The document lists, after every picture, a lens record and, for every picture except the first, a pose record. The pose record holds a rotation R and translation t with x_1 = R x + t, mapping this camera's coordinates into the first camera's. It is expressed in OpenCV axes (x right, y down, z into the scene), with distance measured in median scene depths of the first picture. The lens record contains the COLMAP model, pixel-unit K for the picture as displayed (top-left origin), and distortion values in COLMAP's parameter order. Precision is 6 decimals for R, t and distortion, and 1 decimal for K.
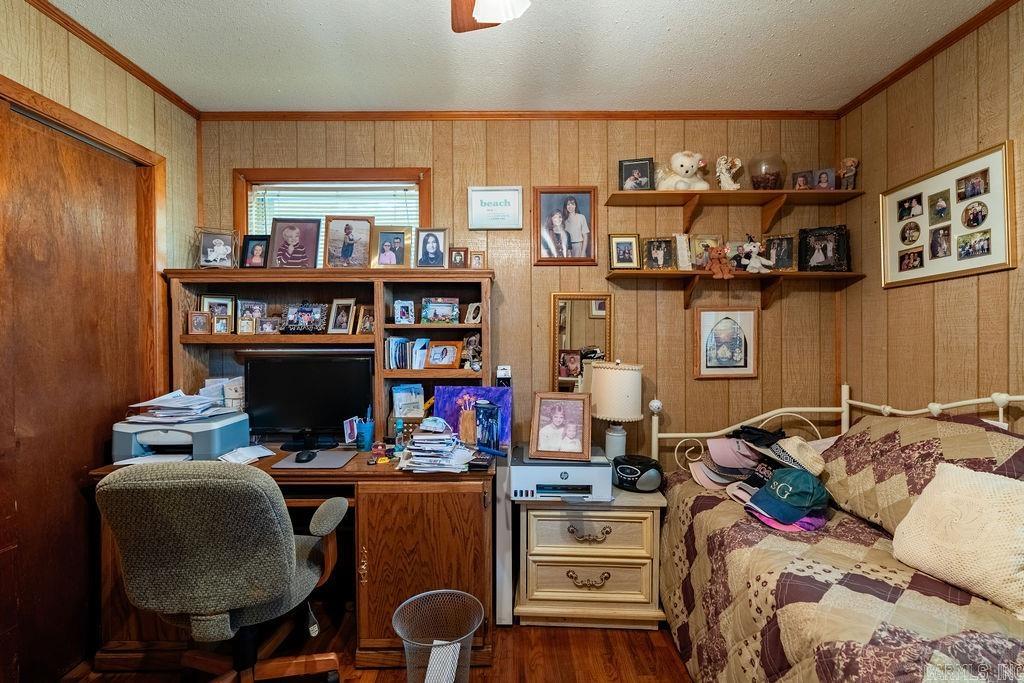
lens RADIAL K [[459.2, 0, 510.3], [0, 459.2, 340.3], [0, 0, 1]] dist [-0.005227, 0.001114]
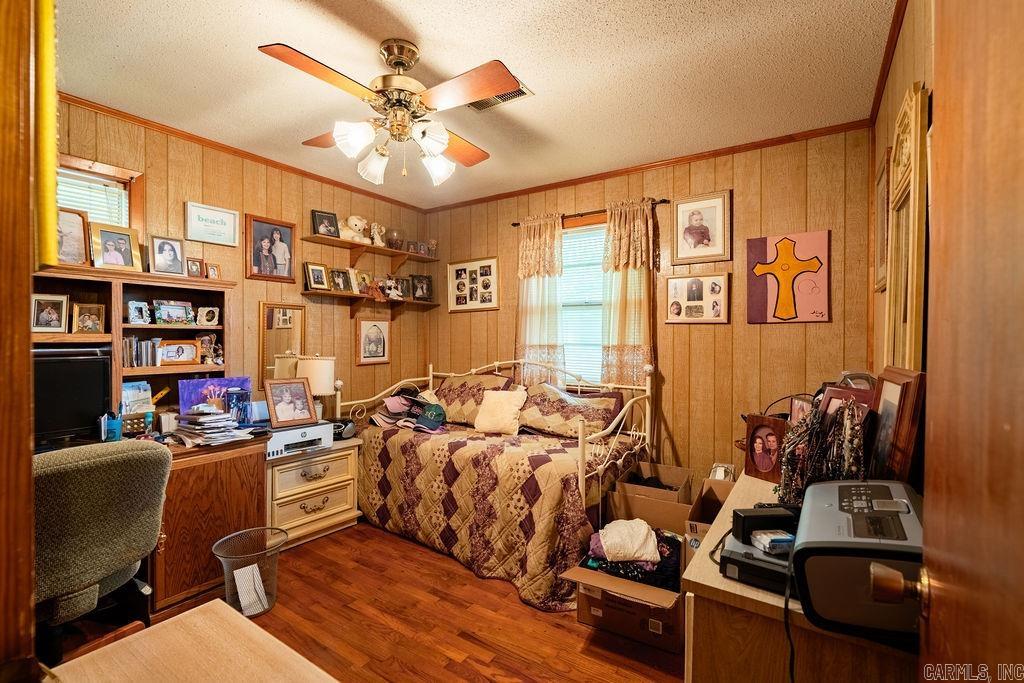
lens RADIAL K [[459.2, 0, 513.6], [0, 459.2, 341.9], [0, 0, 1]] dist [-0.005227, 0.001114]
pose [[0.556708, -0.003872, 0.830699, -0.634302], [0.001761, 0.999992, 0.003481, 0.003152], [-0.830706, -0.000475, 0.556711, -0.300257]]
